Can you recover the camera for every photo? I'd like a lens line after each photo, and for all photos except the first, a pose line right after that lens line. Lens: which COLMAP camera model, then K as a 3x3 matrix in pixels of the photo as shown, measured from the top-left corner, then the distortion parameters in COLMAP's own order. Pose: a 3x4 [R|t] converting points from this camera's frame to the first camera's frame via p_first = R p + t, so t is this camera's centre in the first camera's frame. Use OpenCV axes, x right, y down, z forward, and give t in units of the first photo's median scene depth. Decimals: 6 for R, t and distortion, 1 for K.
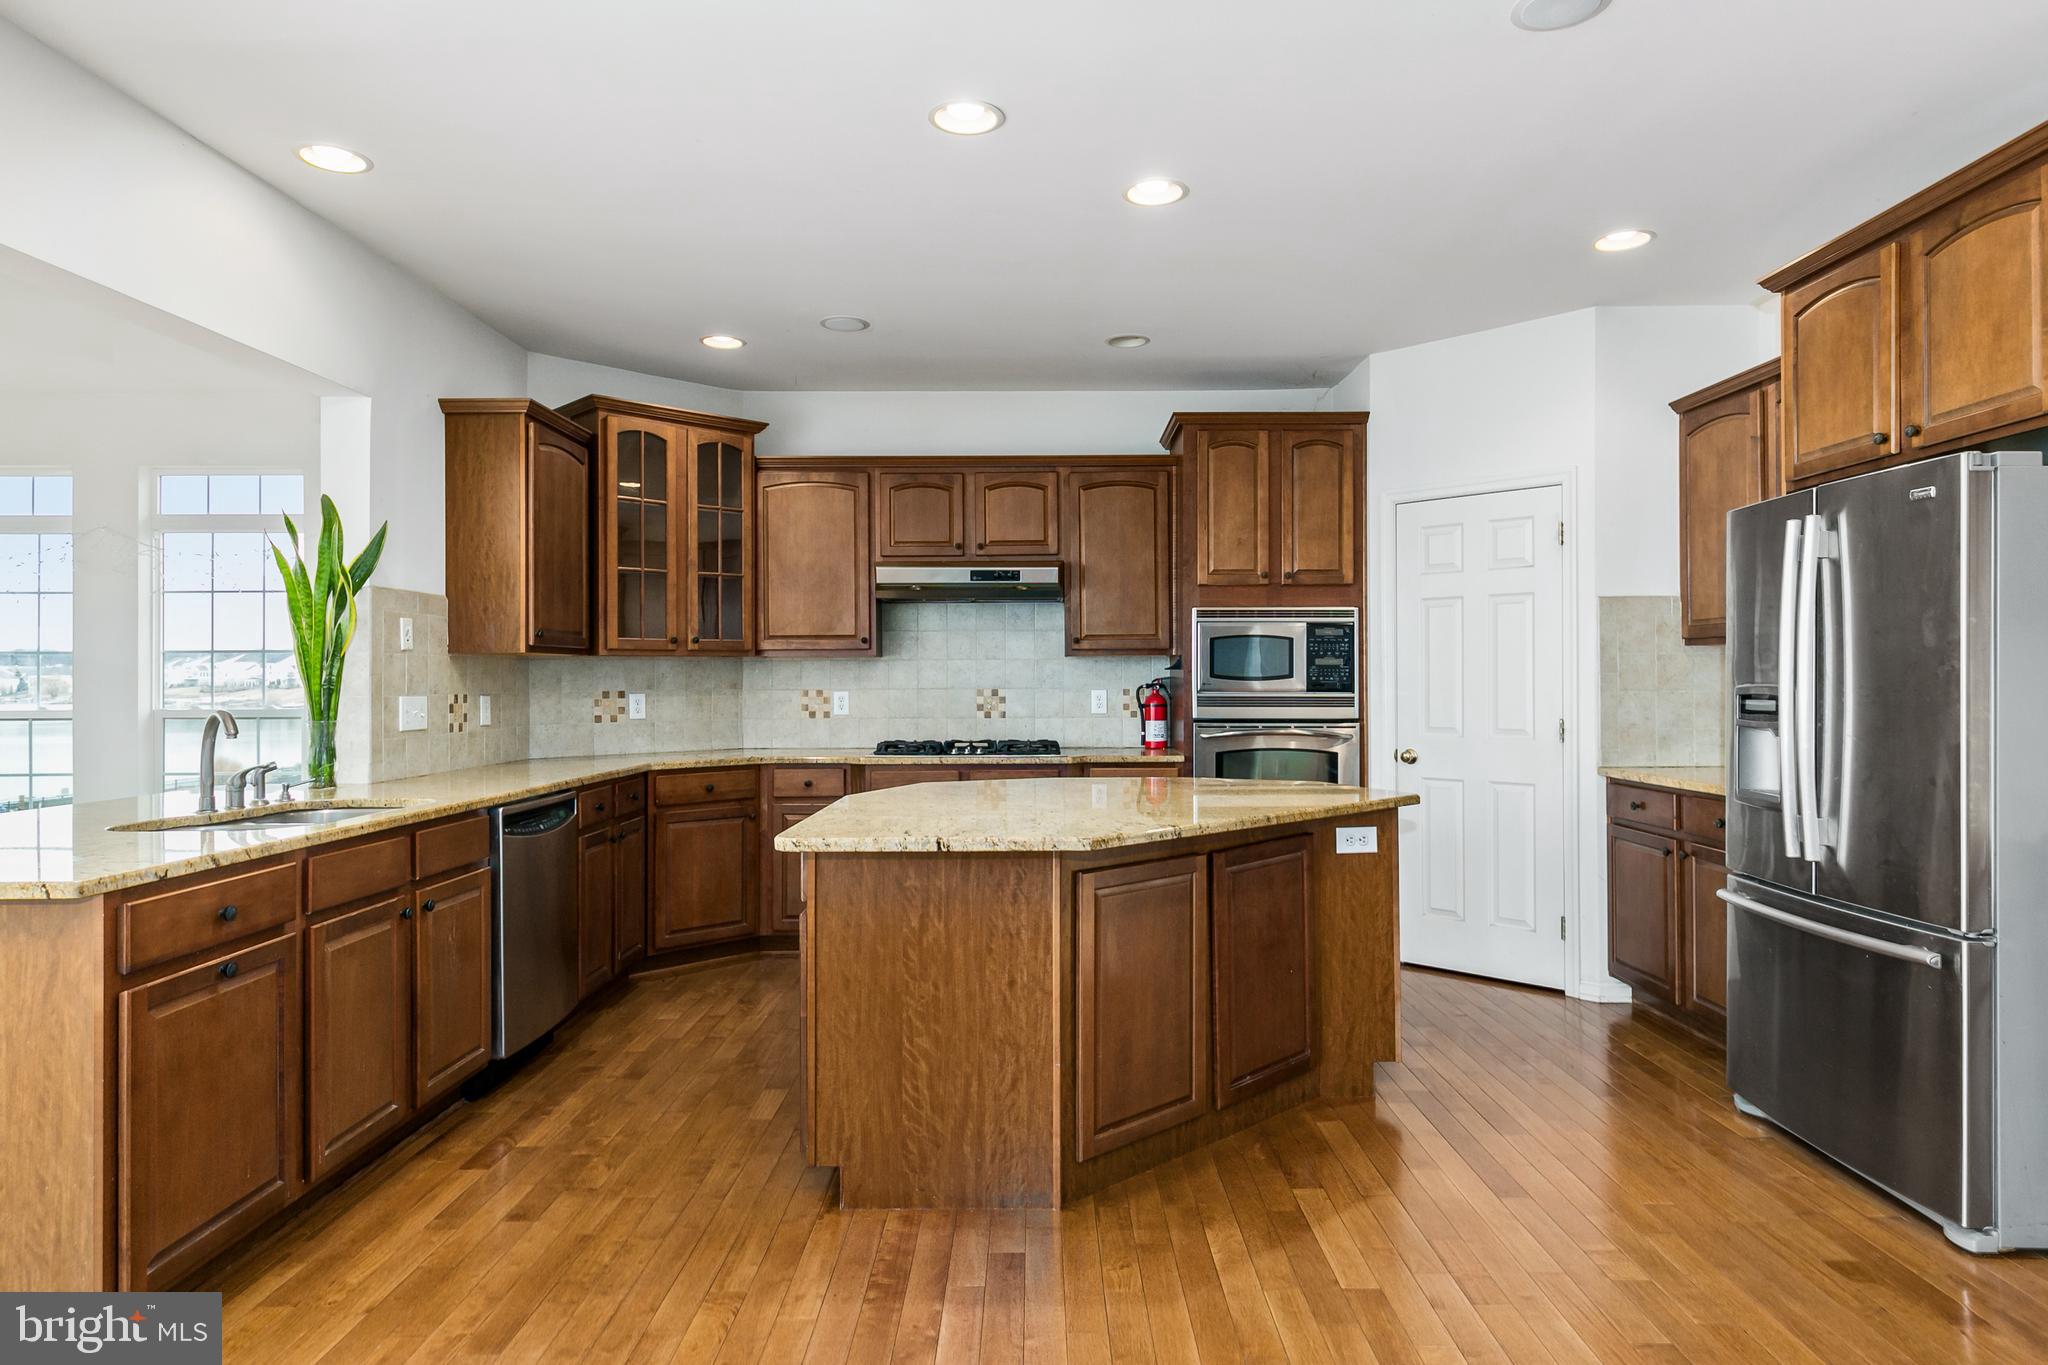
lens RADIAL K [[1168.6, 0, 1025.2], [0, 1168.6, 682.2], [0, 0, 1]] dist [0.016744, 0.001525]
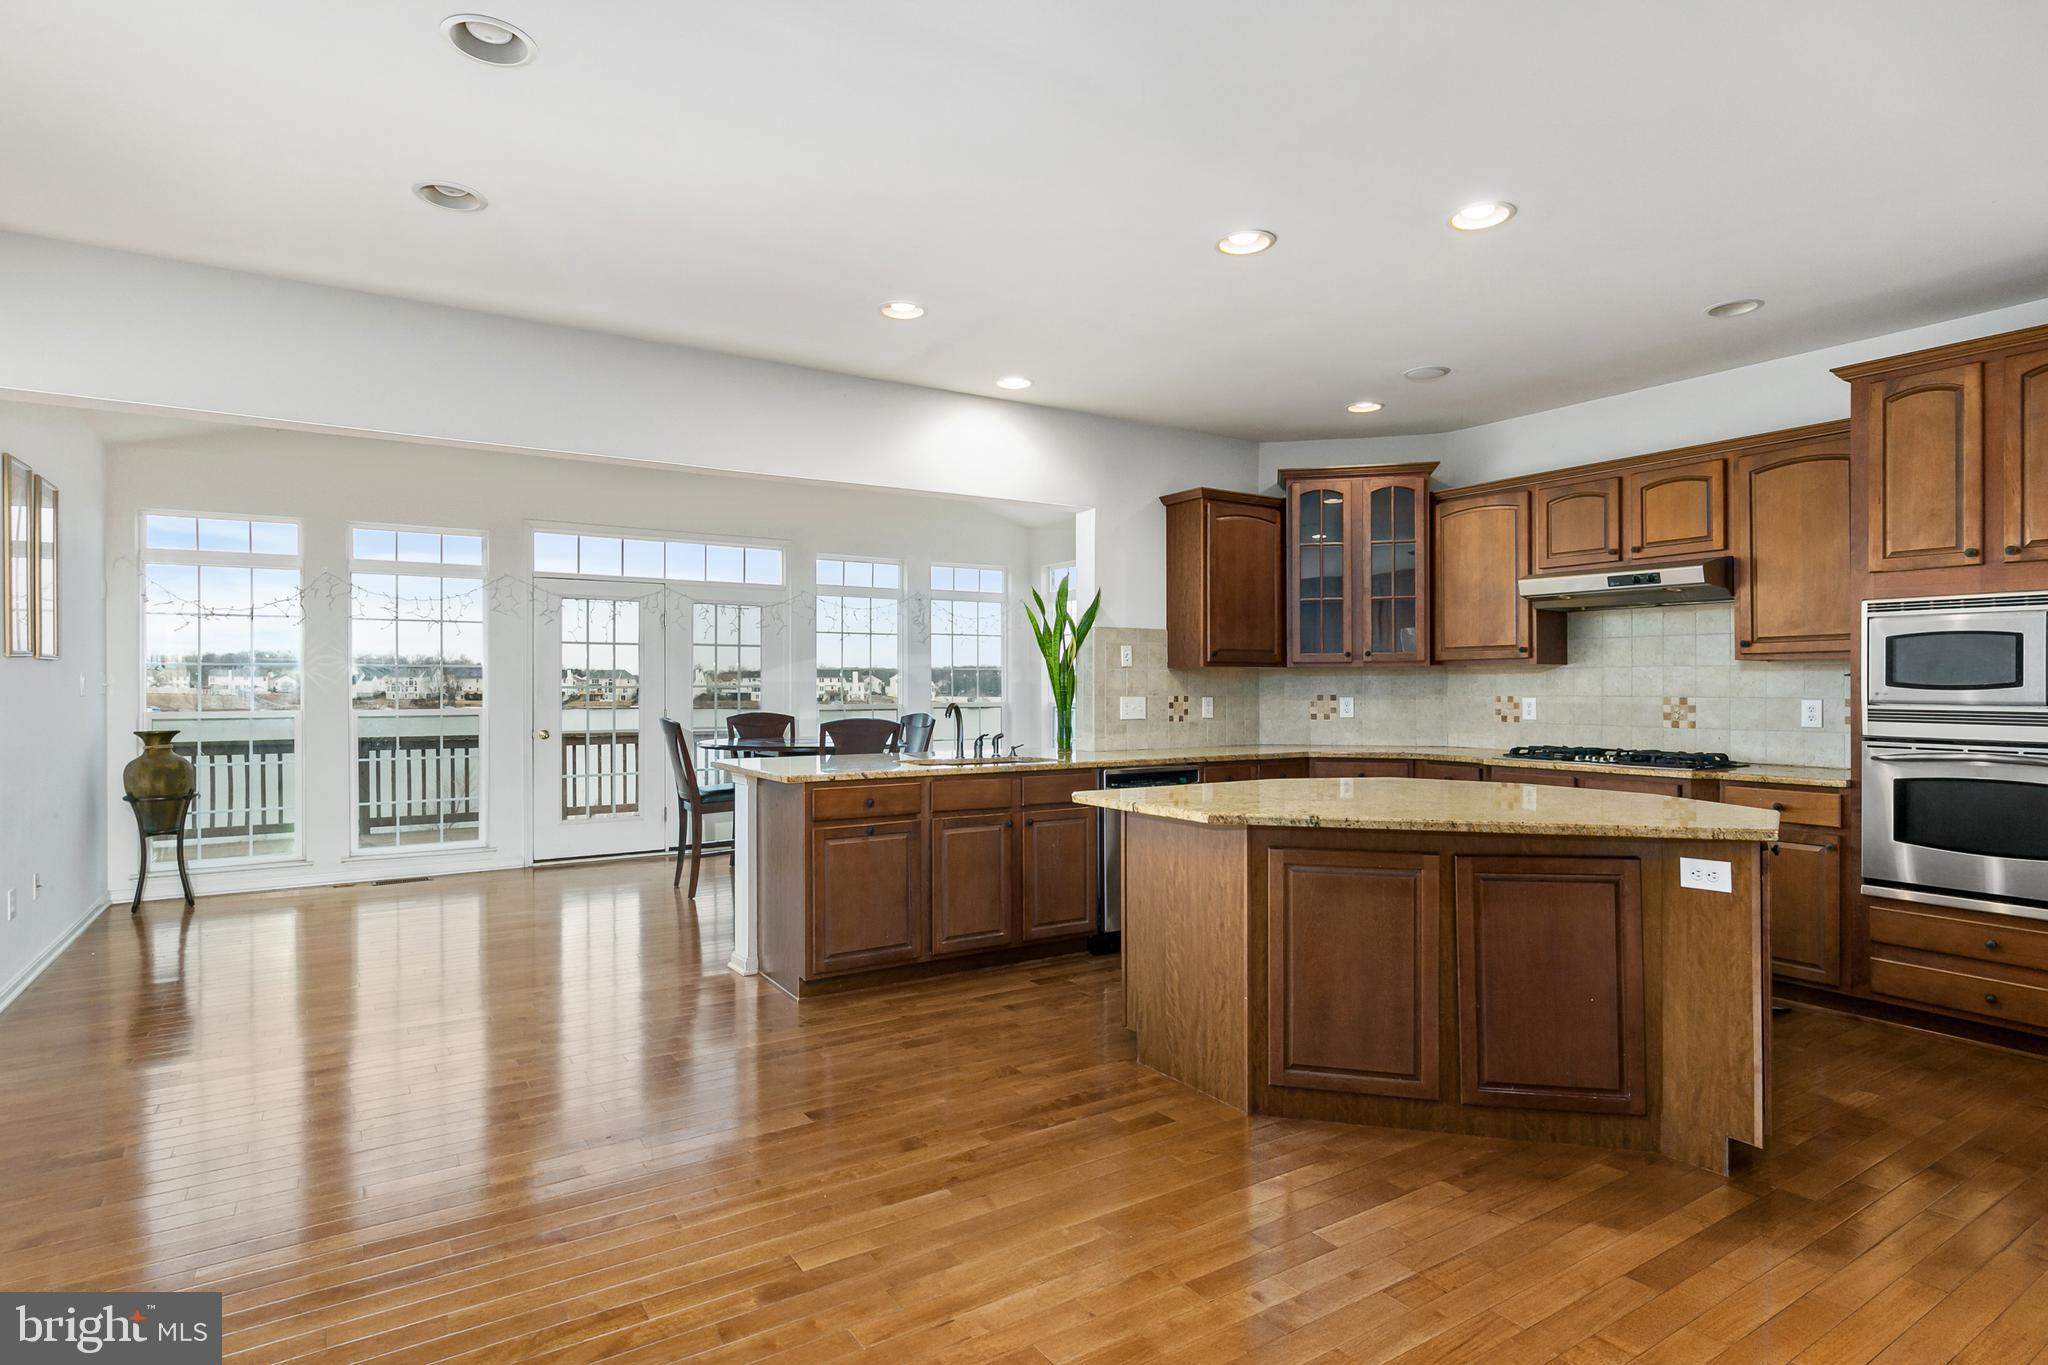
lens RADIAL K [[1075.7, 0, 1026.8], [0, 1075.7, 675.9], [0, 0, 1]] dist [0.008138, 0.001069]
pose [[0.549552, -0.004073, -0.835450, 0.470014], [-0.002857, 0.999973, -0.006755, -0.004290], [0.835455, 0.006099, 0.549525, 0.094274]]
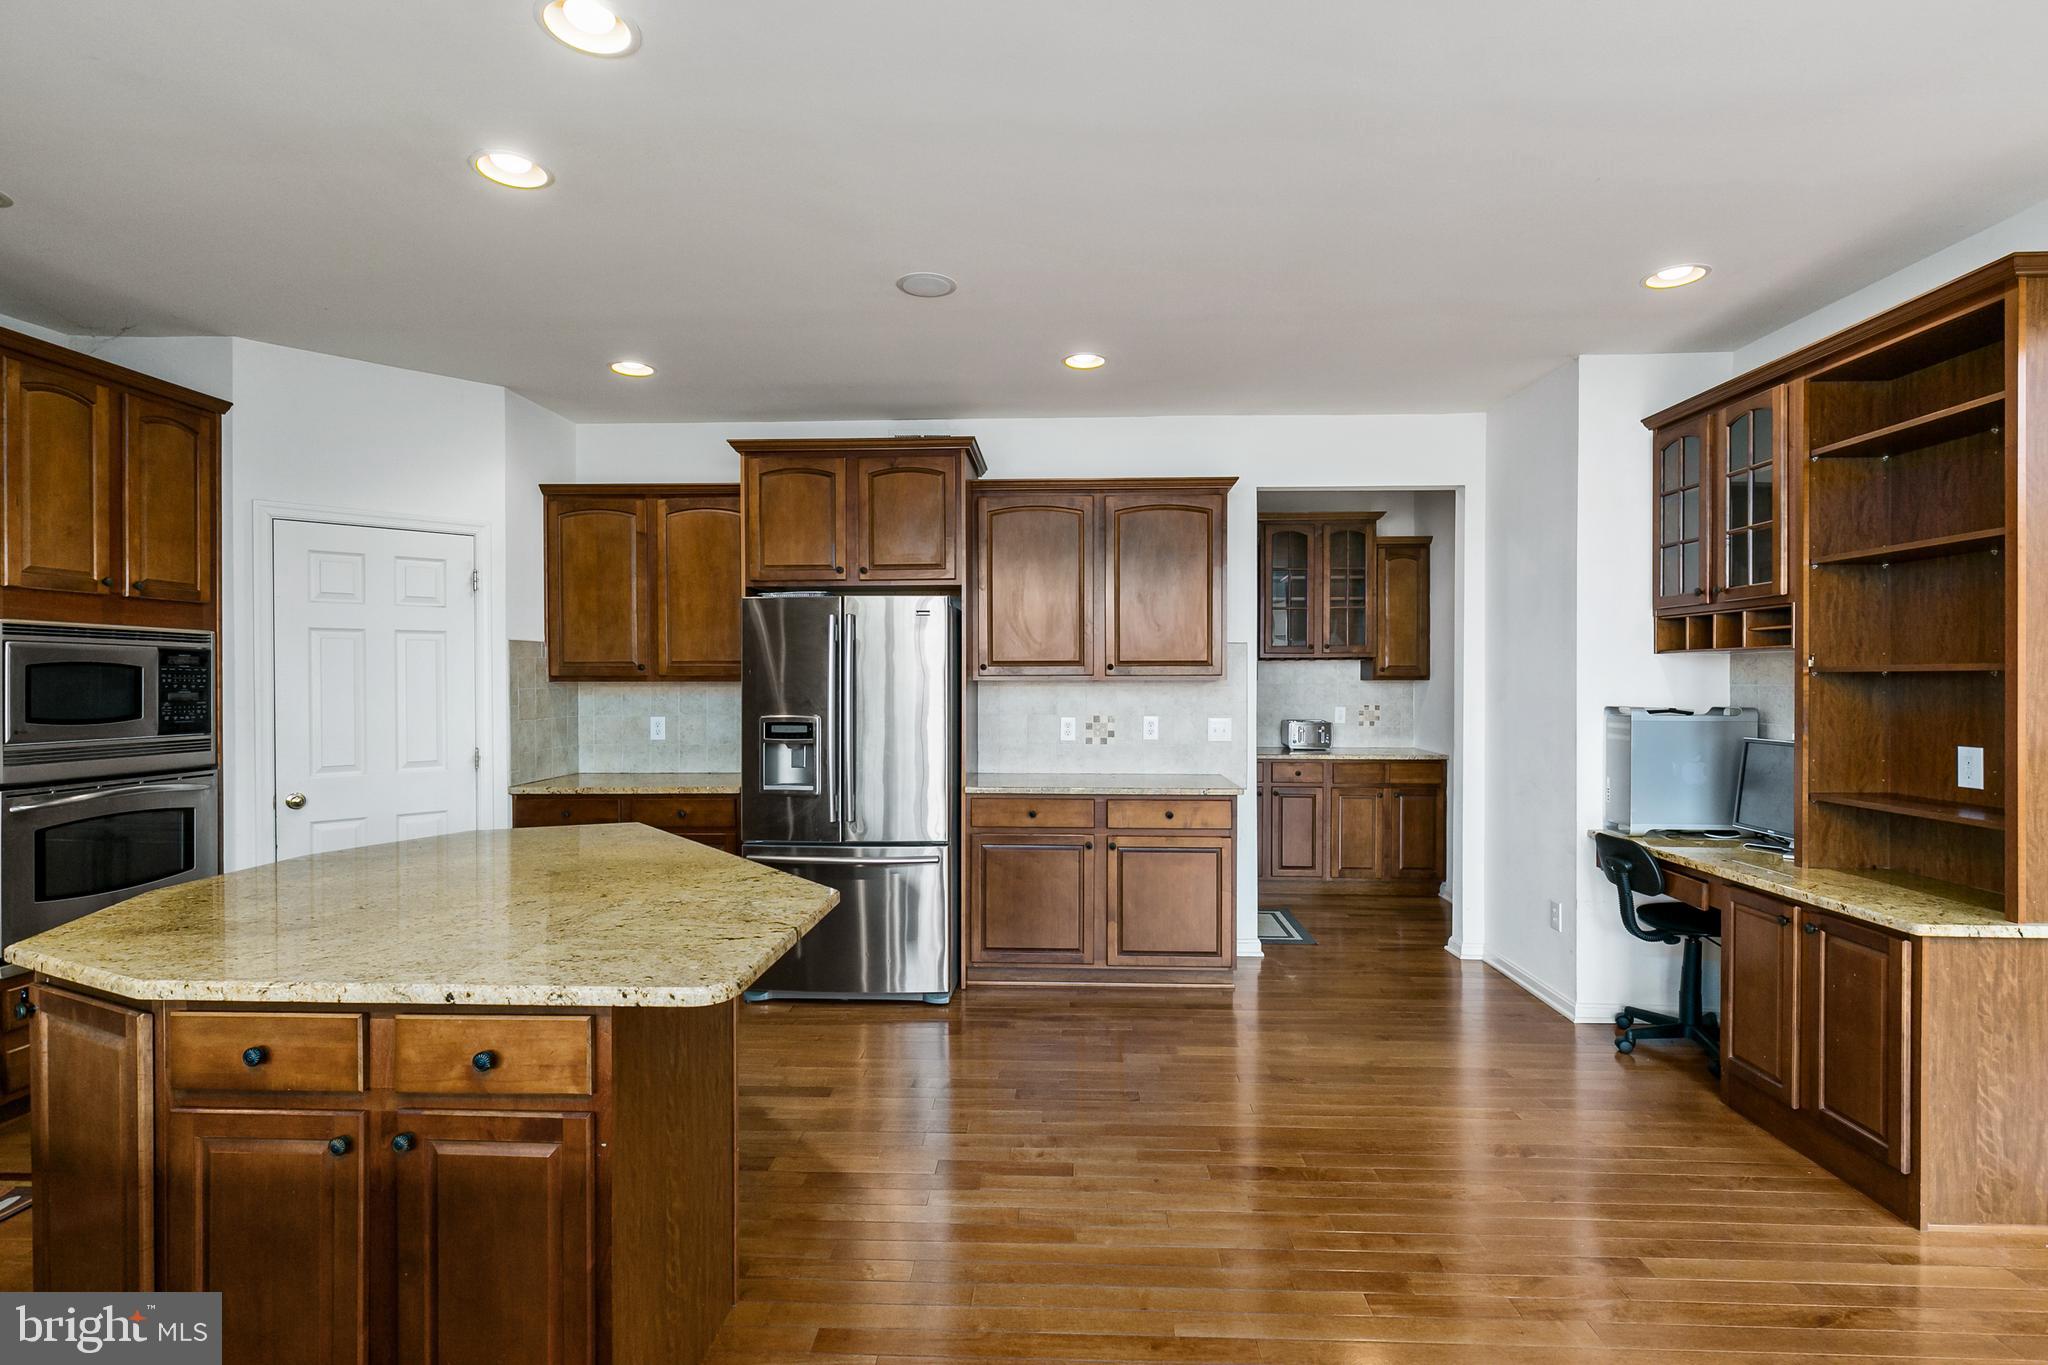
lens RADIAL K [[1000.4, 0, 1024.5], [0, 1000.4, 682.7], [0, 0, 1]] dist [-0.000740, -0.000117]
pose [[0.031803, -0.004684, 0.999483, -0.421822], [0.002417, 0.999986, 0.004609, -0.029527], [-0.999491, 0.002269, 0.031814, 0.408519]]
